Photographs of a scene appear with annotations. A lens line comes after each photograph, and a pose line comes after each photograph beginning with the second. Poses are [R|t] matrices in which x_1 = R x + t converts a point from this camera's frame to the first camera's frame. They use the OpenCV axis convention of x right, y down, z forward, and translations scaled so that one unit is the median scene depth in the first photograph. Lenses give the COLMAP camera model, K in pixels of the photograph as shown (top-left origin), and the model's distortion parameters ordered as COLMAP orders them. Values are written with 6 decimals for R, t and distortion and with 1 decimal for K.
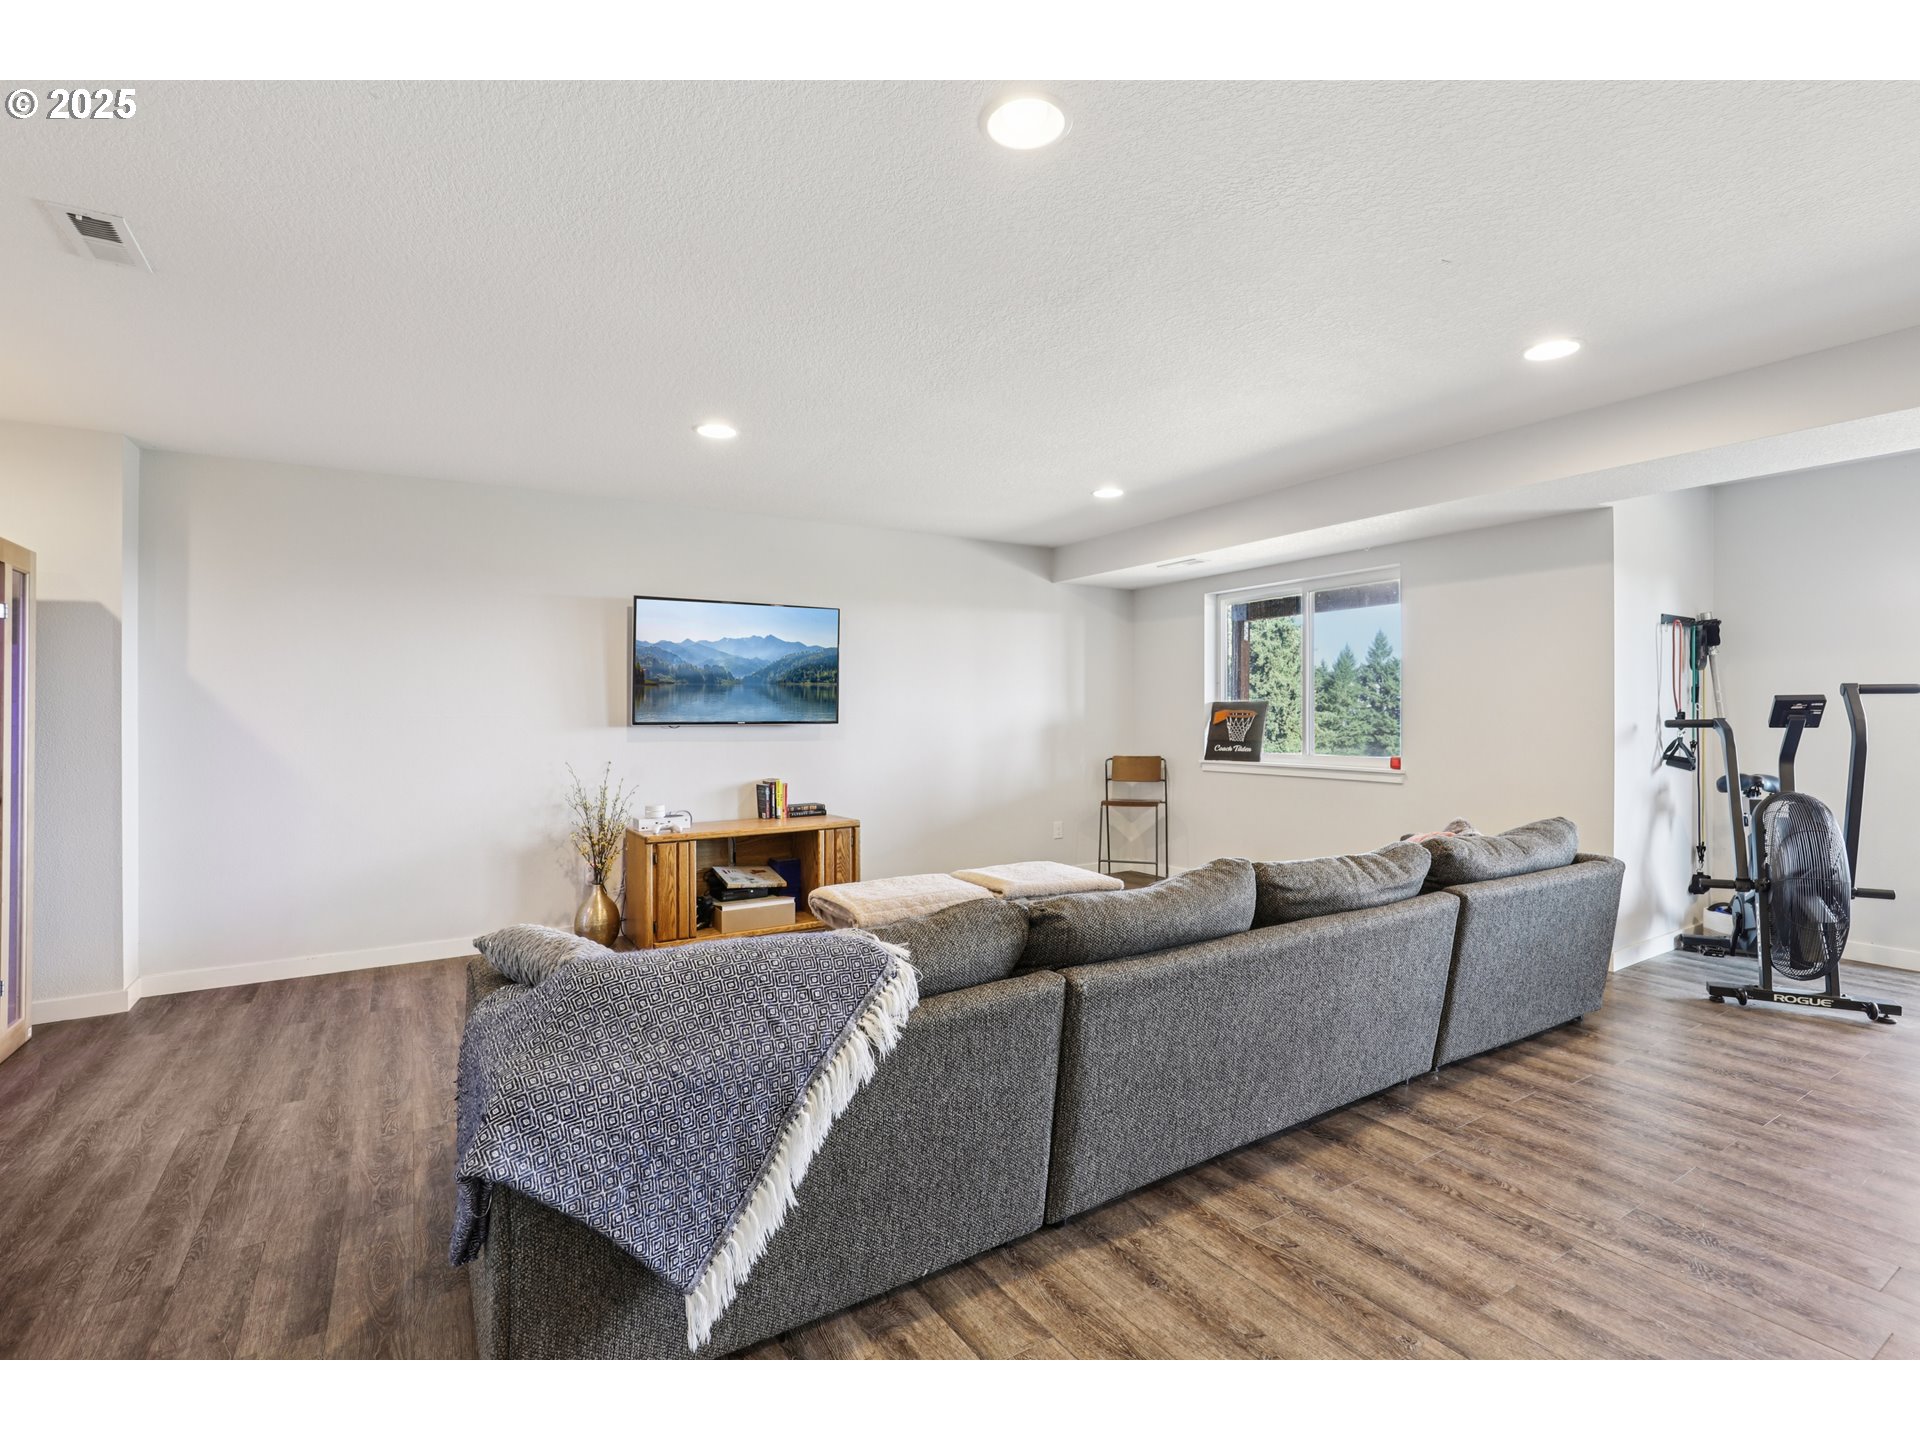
lens RADIAL K [[888.5, 0, 960.0], [0, 888.5, 720.0], [0, 0, 1]] dist [-0.038314, 0.008507]
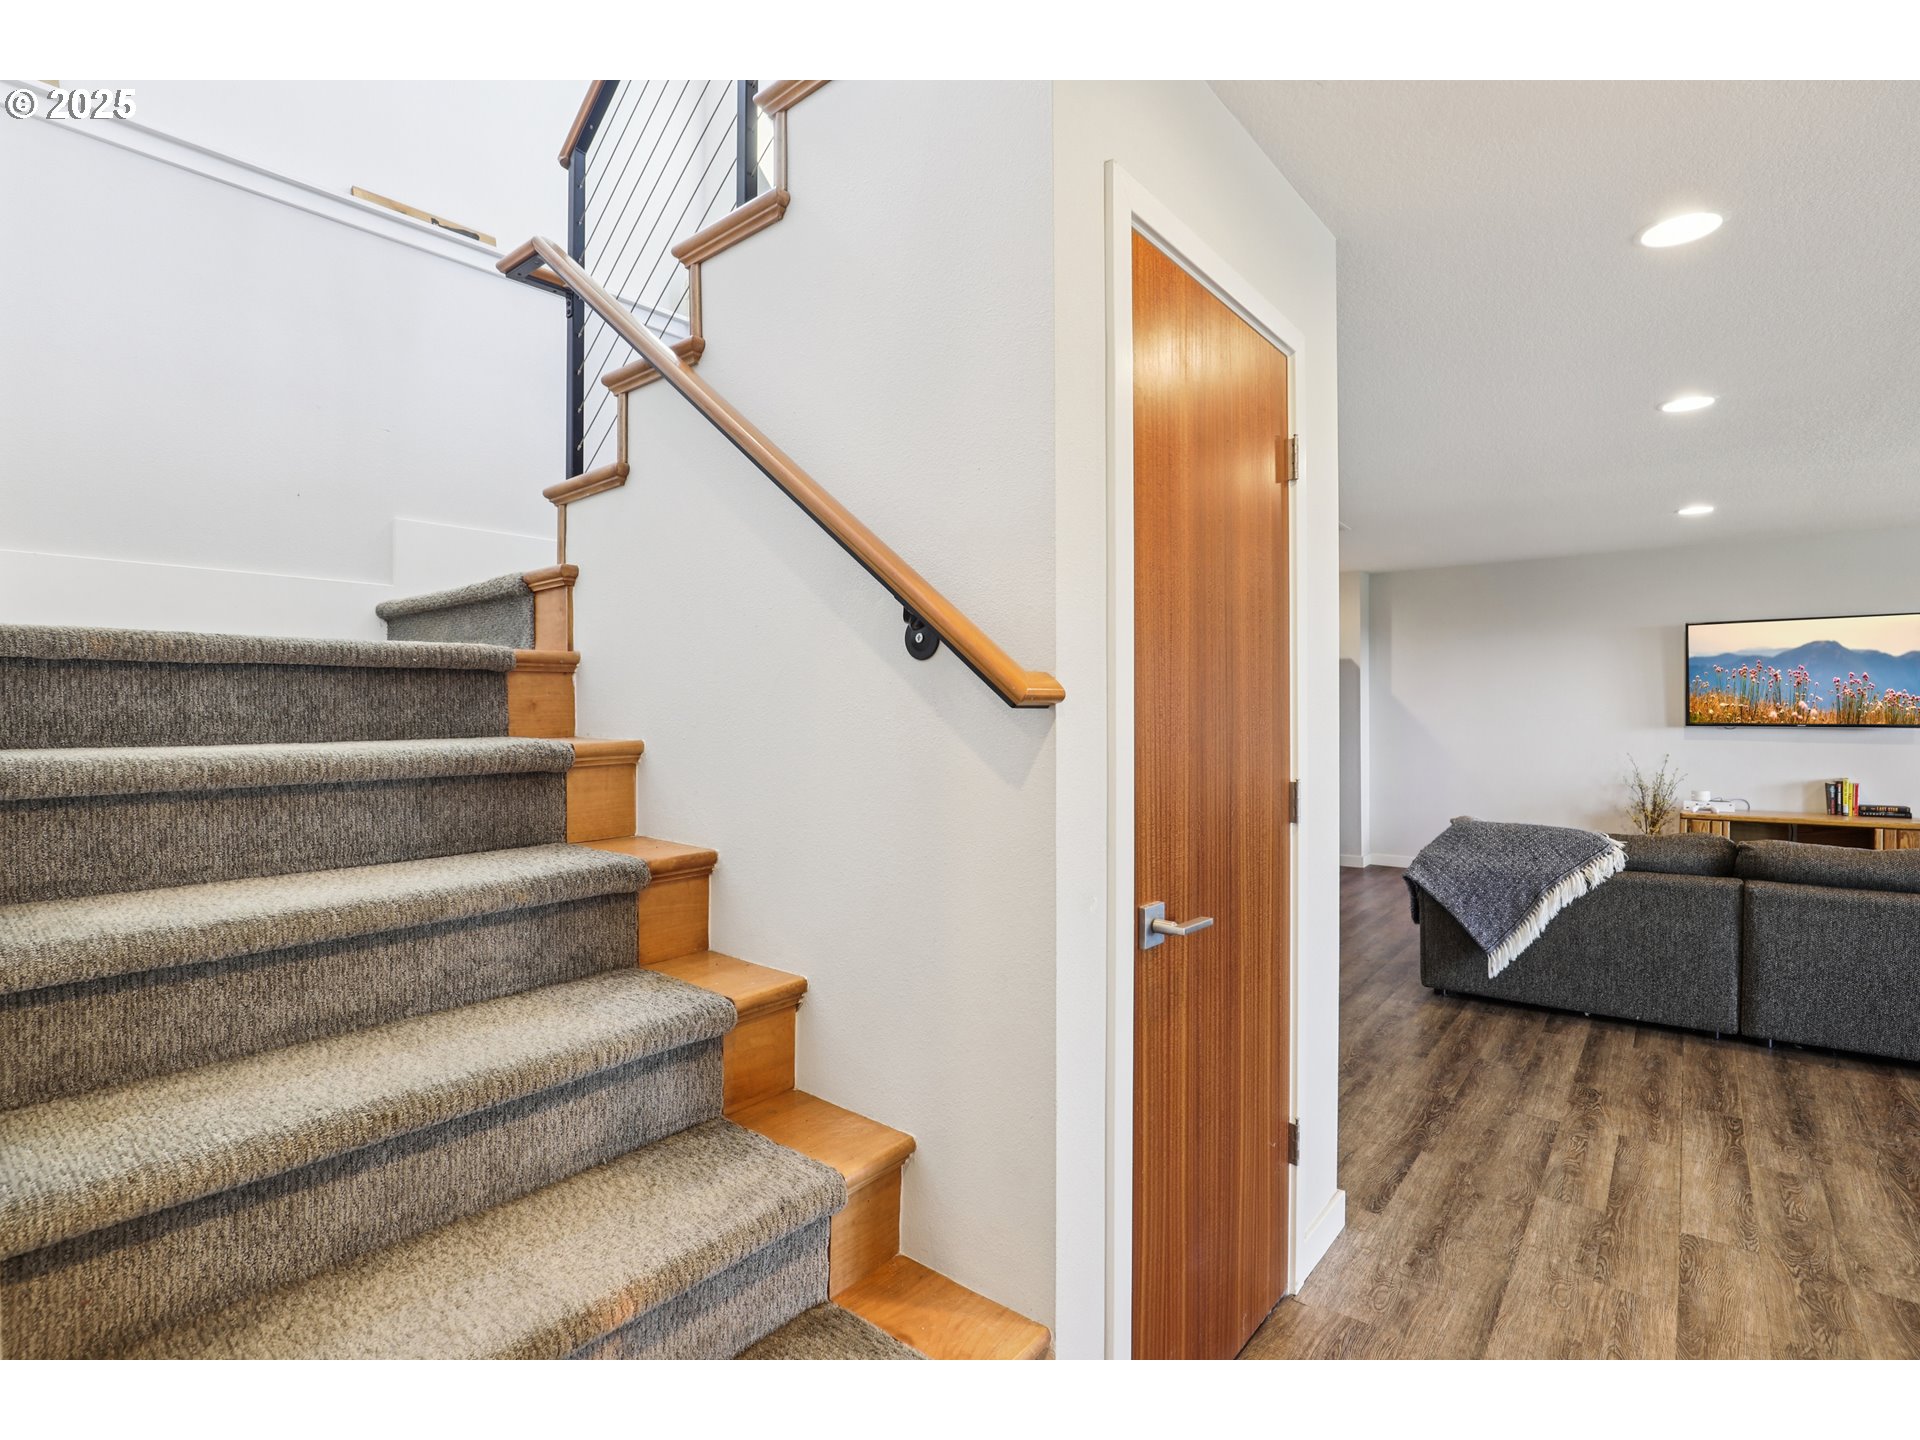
lens RADIAL K [[888.5, 0, 960.0], [0, 888.5, 720.0], [0, 0, 1]] dist [-0.038314, 0.008507]
pose [[0.317528, 0.012852, -0.948162, 1.156040], [-0.003704, 0.999917, 0.012313, -0.035052], [0.948242, -0.000398, 0.317549, -0.909541]]
